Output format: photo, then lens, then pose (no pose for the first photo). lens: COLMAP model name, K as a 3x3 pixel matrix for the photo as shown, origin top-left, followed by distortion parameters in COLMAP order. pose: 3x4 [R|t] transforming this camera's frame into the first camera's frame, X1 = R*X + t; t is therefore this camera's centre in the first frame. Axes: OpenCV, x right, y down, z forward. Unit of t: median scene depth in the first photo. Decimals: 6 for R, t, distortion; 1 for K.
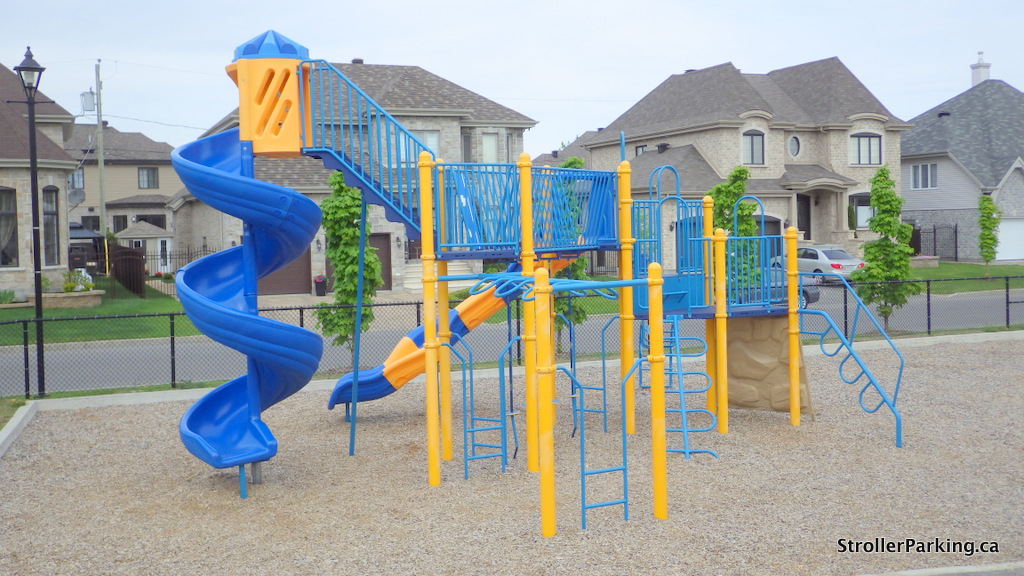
lens RADIAL K [[1139.8, 0, 512.0], [0, 1139.8, 285.9], [0, 0, 1]] dist [-0.018910, 0.000000]
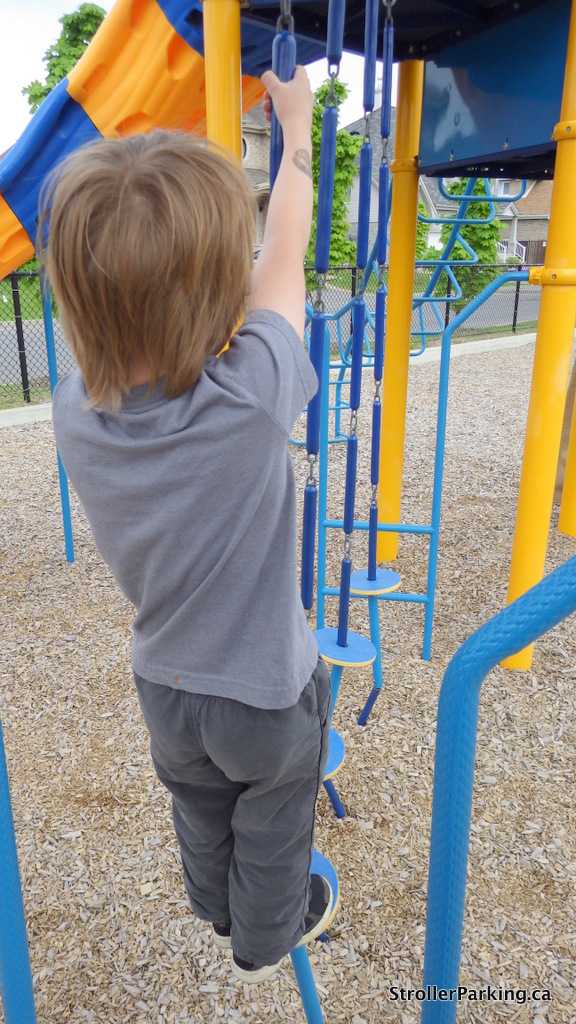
lens RADIAL K [[730.6, 0, 288.4], [0, 730.6, 512.7], [0, 0, 1]] dist [0.017873, 0.002639]
pose [[0.912886, -0.124121, 0.388887, -0.020261], [0.013897, 0.961551, 0.274275, 0.020983], [-0.407978, -0.244978, 0.879511, 0.570936]]
